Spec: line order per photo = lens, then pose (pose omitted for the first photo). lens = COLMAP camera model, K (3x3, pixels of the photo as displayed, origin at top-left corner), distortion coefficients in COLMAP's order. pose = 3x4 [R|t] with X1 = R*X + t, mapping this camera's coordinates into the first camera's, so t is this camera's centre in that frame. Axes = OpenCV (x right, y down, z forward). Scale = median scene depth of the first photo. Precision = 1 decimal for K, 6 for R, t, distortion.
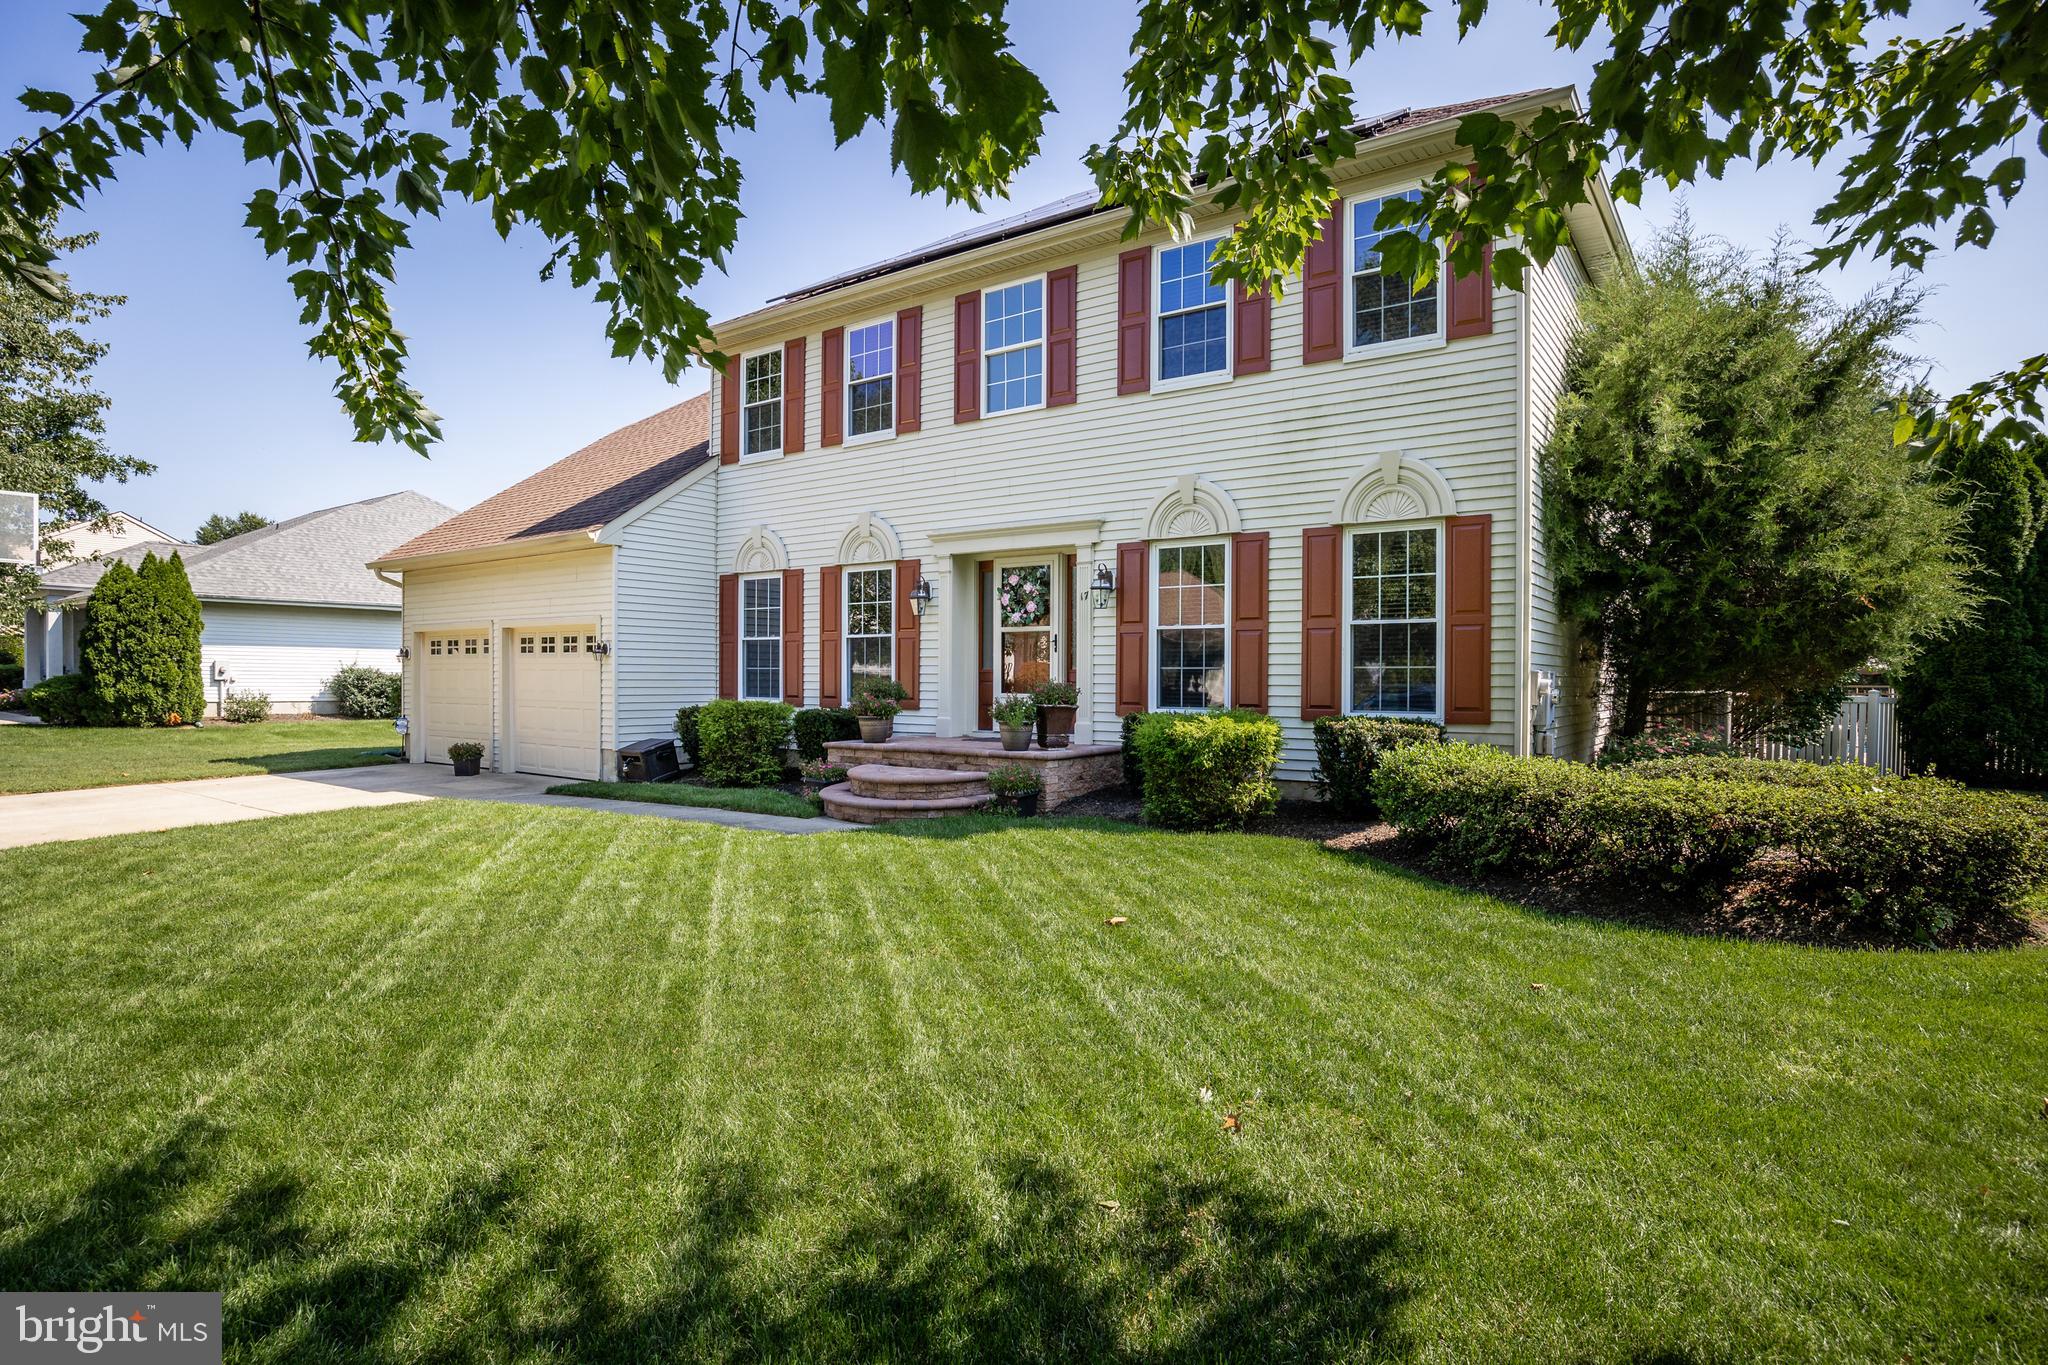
lens RADIAL K [[1101.9, 0, 1021.3], [0, 1101.9, 688.7], [0, 0, 1]] dist [-0.044380, -0.000632]
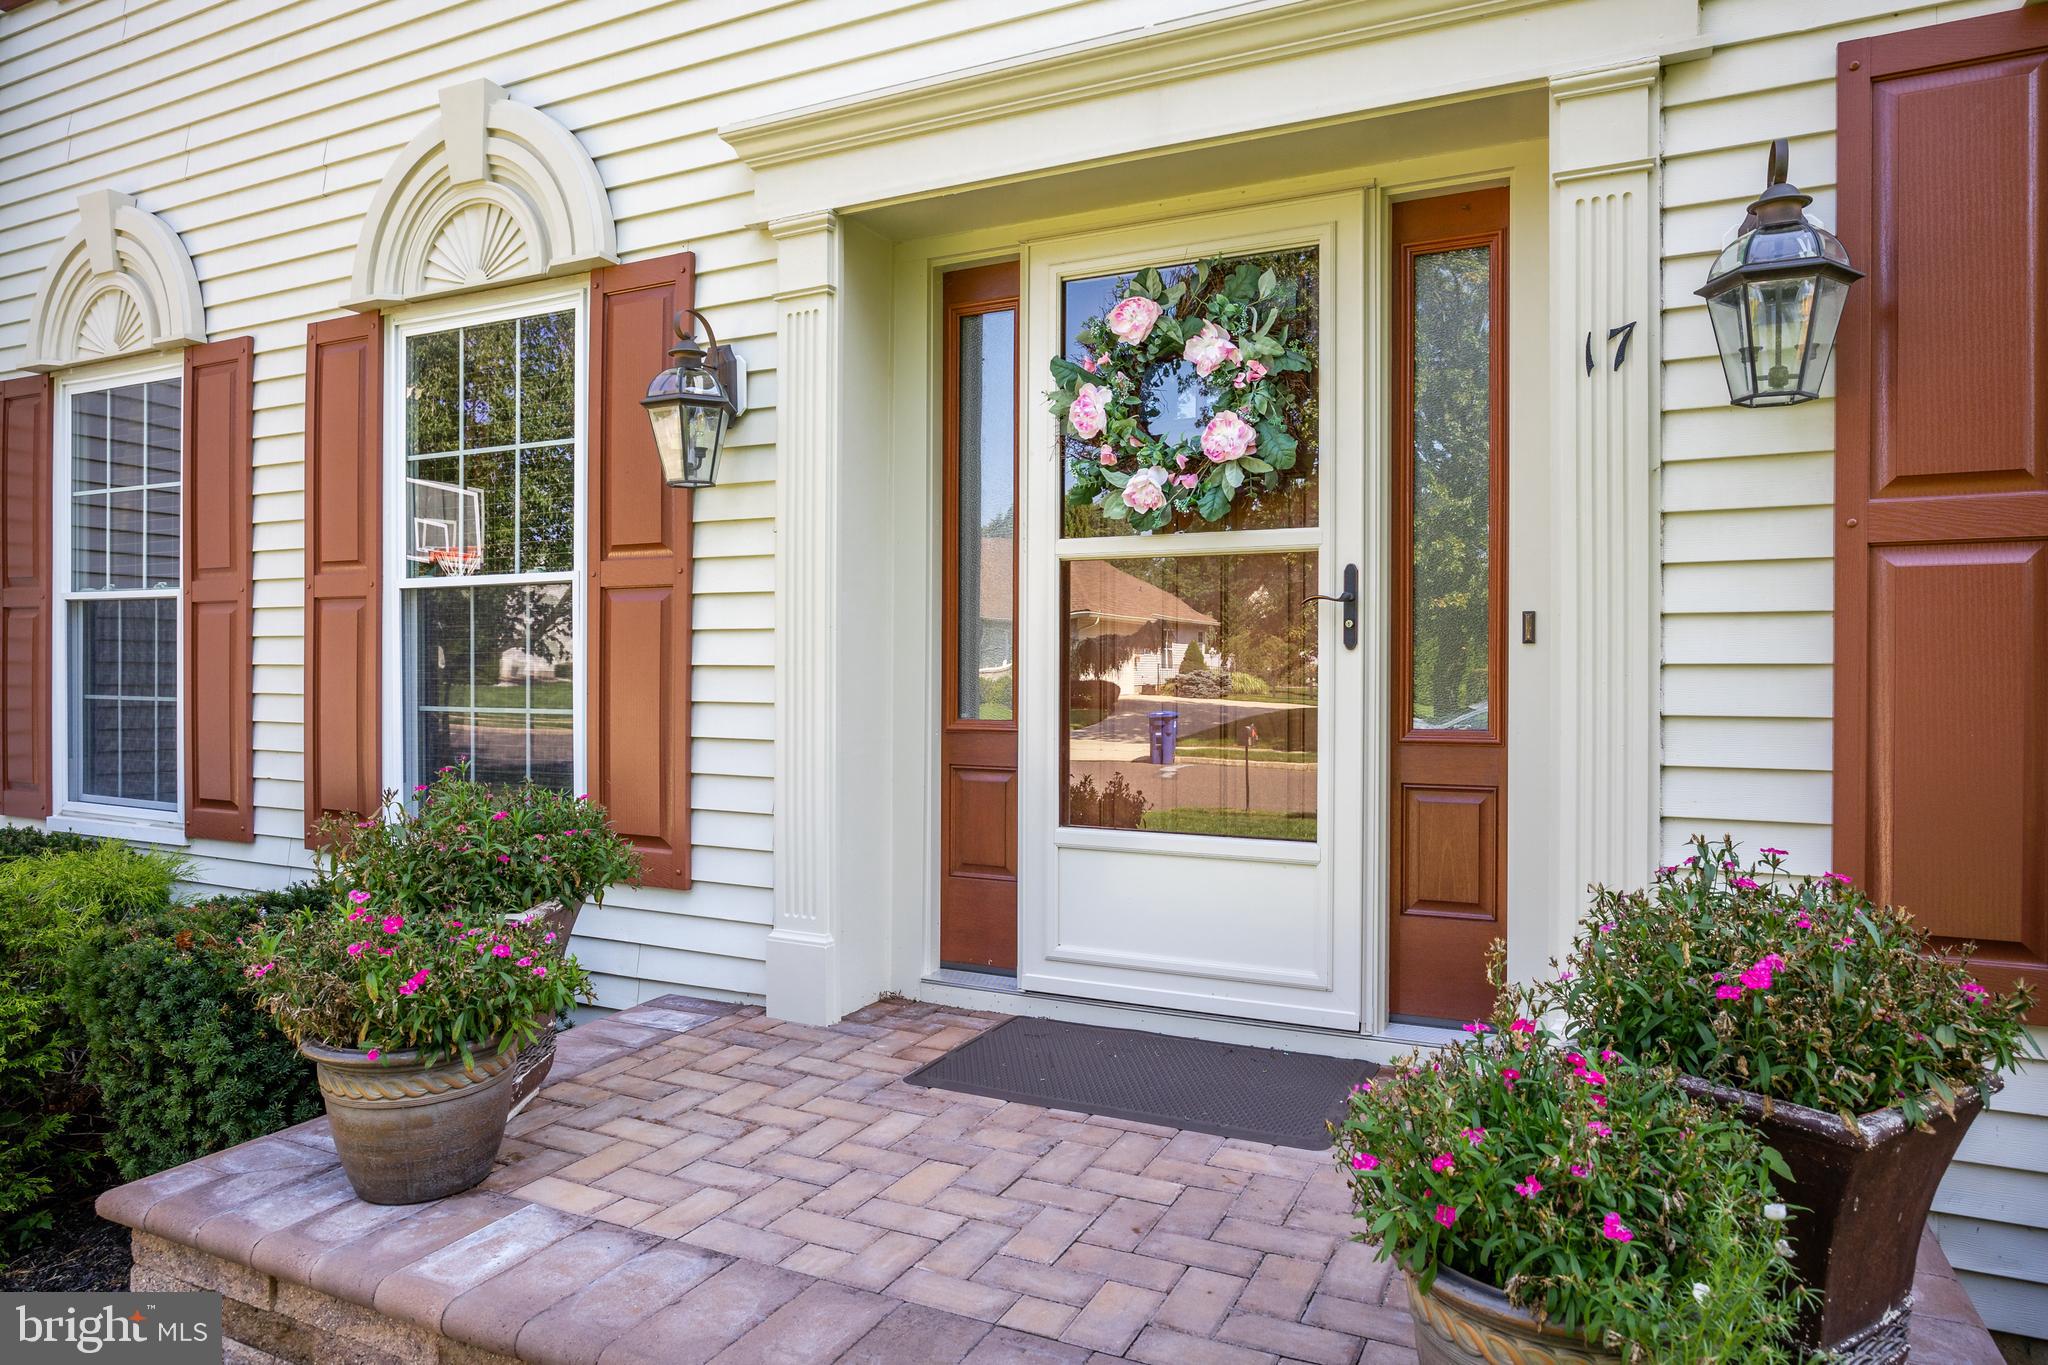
lens RADIAL K [[1265.9, 0, 1021.2], [0, 1265.9, 681.0], [0, 0, 1]] dist [-0.004770, -0.000822]
pose [[0.986431, 0.002511, 0.164158, -0.067750], [-0.001146, 0.999964, -0.008410, -0.023546], [-0.164173, 0.008108, 0.986398, 0.728952]]
